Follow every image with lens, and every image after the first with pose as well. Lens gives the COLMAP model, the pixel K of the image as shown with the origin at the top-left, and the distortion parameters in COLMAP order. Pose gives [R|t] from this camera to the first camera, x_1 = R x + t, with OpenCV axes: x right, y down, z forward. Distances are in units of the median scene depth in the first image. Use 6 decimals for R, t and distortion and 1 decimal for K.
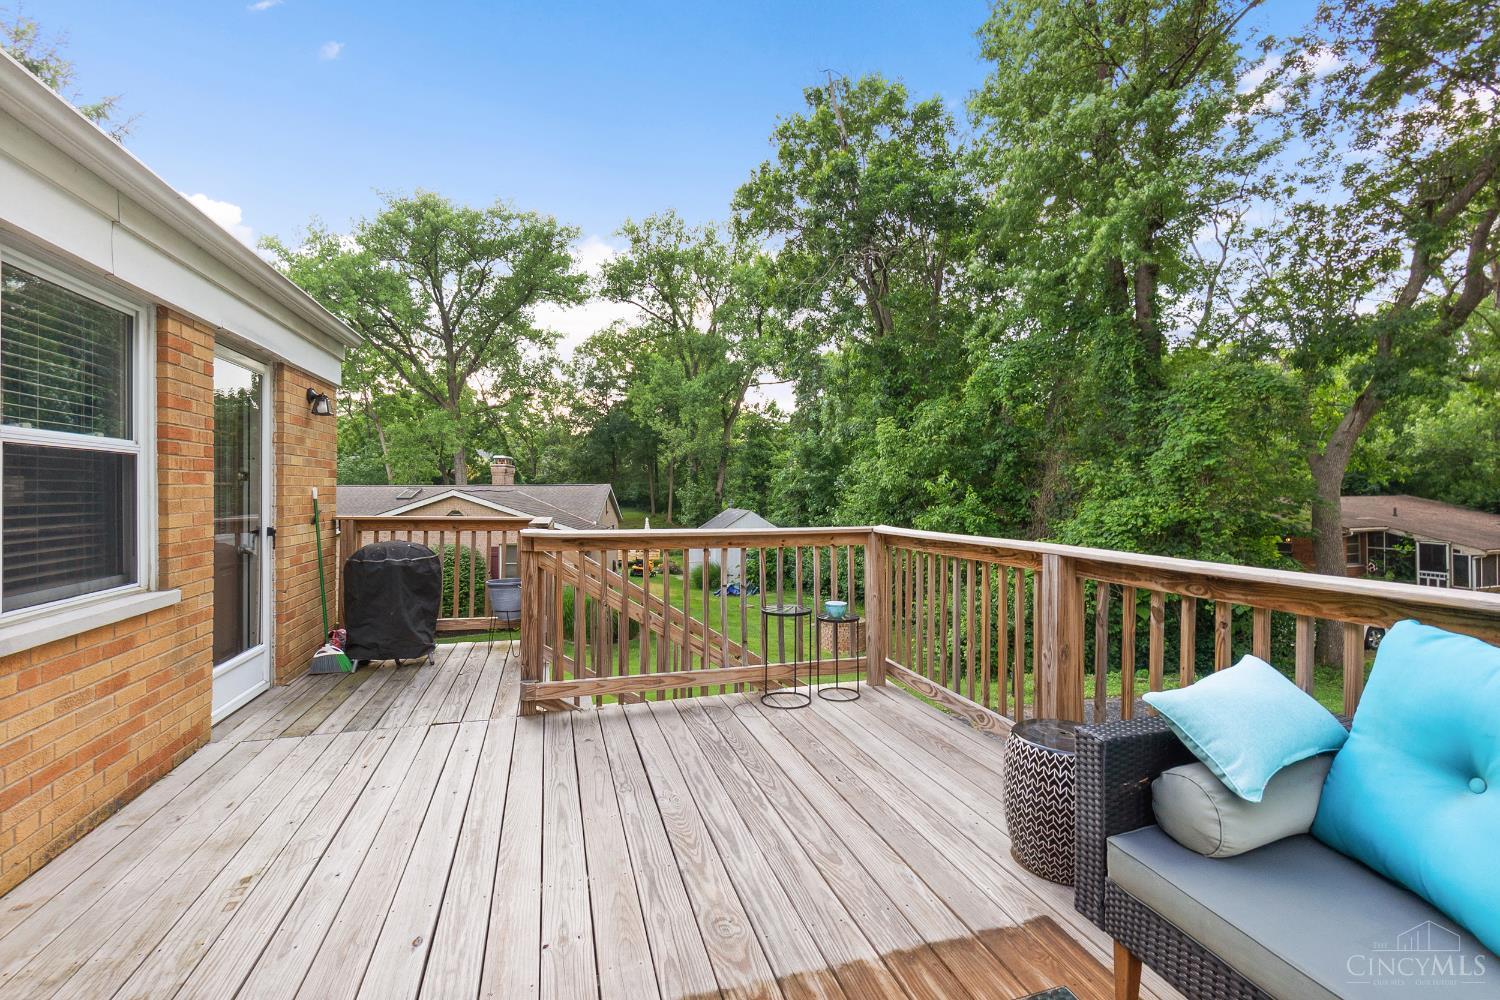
lens RADIAL K [[652.8, 0, 749.6], [0, 652.8, 494.9], [0, 0, 1]] dist [-0.002331, -0.000096]
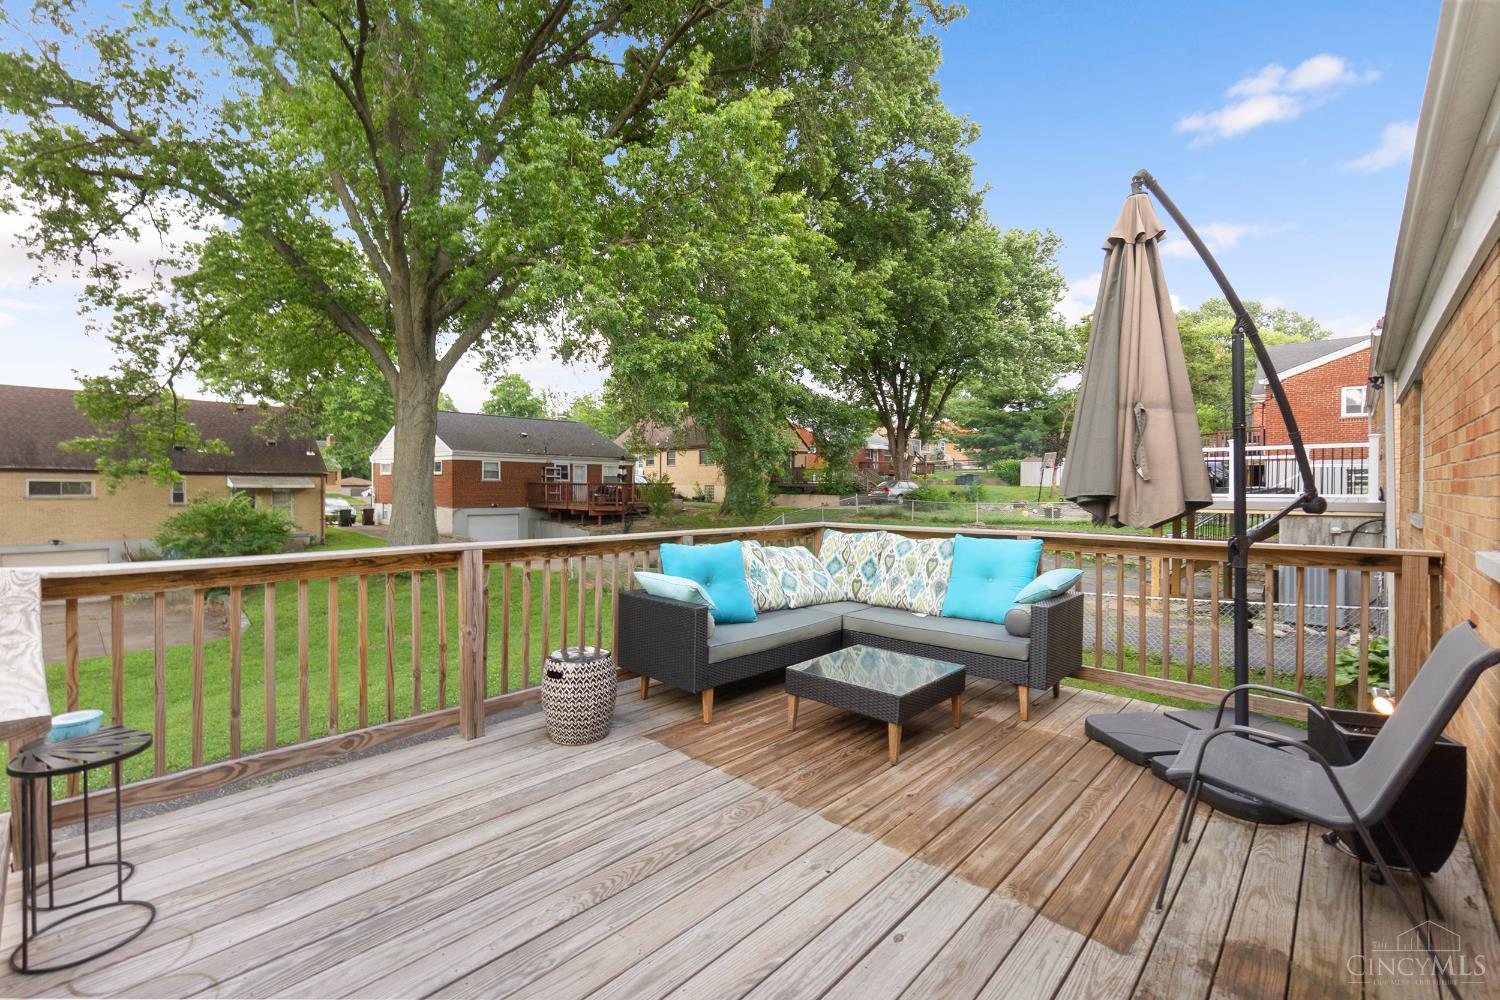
lens RADIAL K [[652.8, 0, 746.9], [0, 652.8, 493.6], [0, 0, 1]] dist [-0.002331, -0.000096]
pose [[-0.508381, -0.008193, 0.861093, -1.023966], [-0.001863, 0.999963, 0.008415, -0.028385], [-0.861130, 0.002673, -0.508377, 1.390992]]
